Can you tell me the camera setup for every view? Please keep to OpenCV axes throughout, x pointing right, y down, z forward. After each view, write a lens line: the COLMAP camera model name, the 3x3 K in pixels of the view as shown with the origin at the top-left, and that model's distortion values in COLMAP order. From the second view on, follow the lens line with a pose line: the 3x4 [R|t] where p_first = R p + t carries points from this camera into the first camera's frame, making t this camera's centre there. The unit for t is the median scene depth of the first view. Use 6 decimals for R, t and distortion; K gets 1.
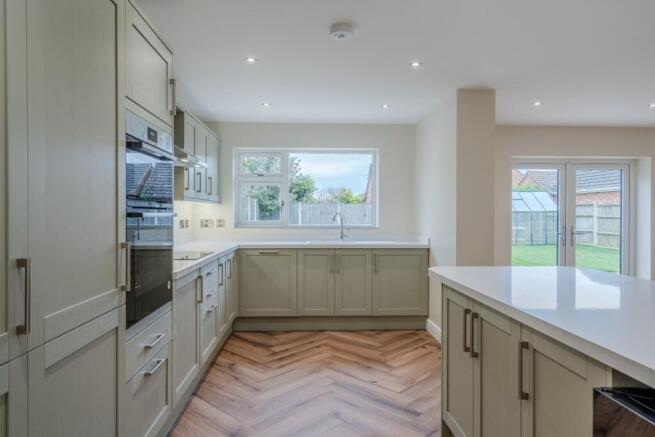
lens RADIAL K [[425.1, 0, 327.5], [0, 425.1, 218.5], [0, 0, 1]] dist [-0.000854, 0.000004]
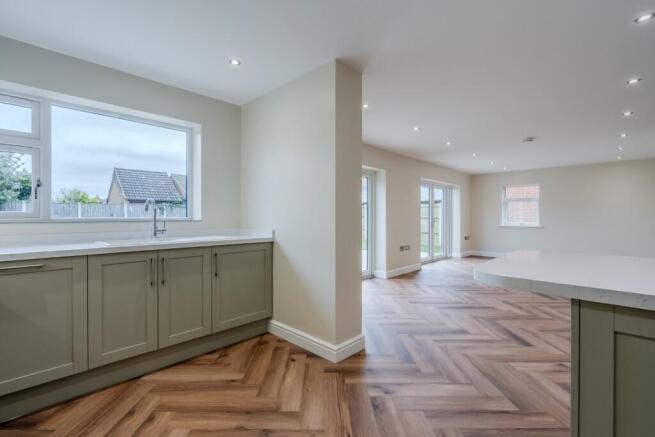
lens RADIAL K [[299.4, 0, 325.5], [0, 299.4, 216.1], [0, 0, 1]] dist [-0.000052, -0.000131]
pose [[0.736274, -0.005722, 0.676660, -0.107720], [0.011783, 0.999921, -0.004365, 0.021103], [-0.676581, 0.011187, 0.736283, 0.459987]]
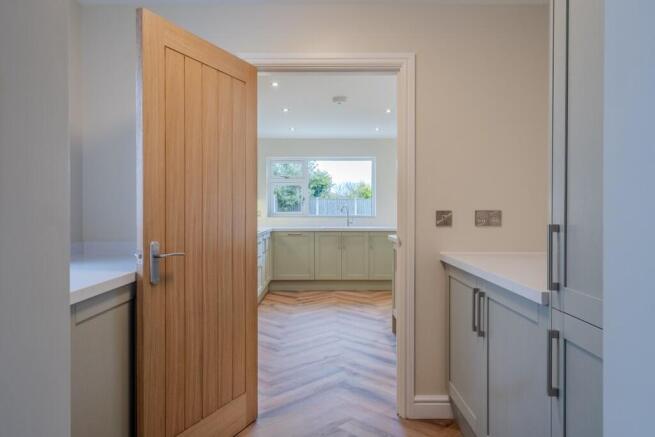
lens RADIAL K [[458.5, 0, 327.5], [0, 458.5, 218.5], [0, 0, 1]] dist [-0.000186, -0.000025]
pose [[0.999029, -0.001487, -0.044025, 0.036189], [0.001835, 0.999967, 0.007859, 0.017258], [0.044012, -0.007932, 0.999000, -0.485202]]
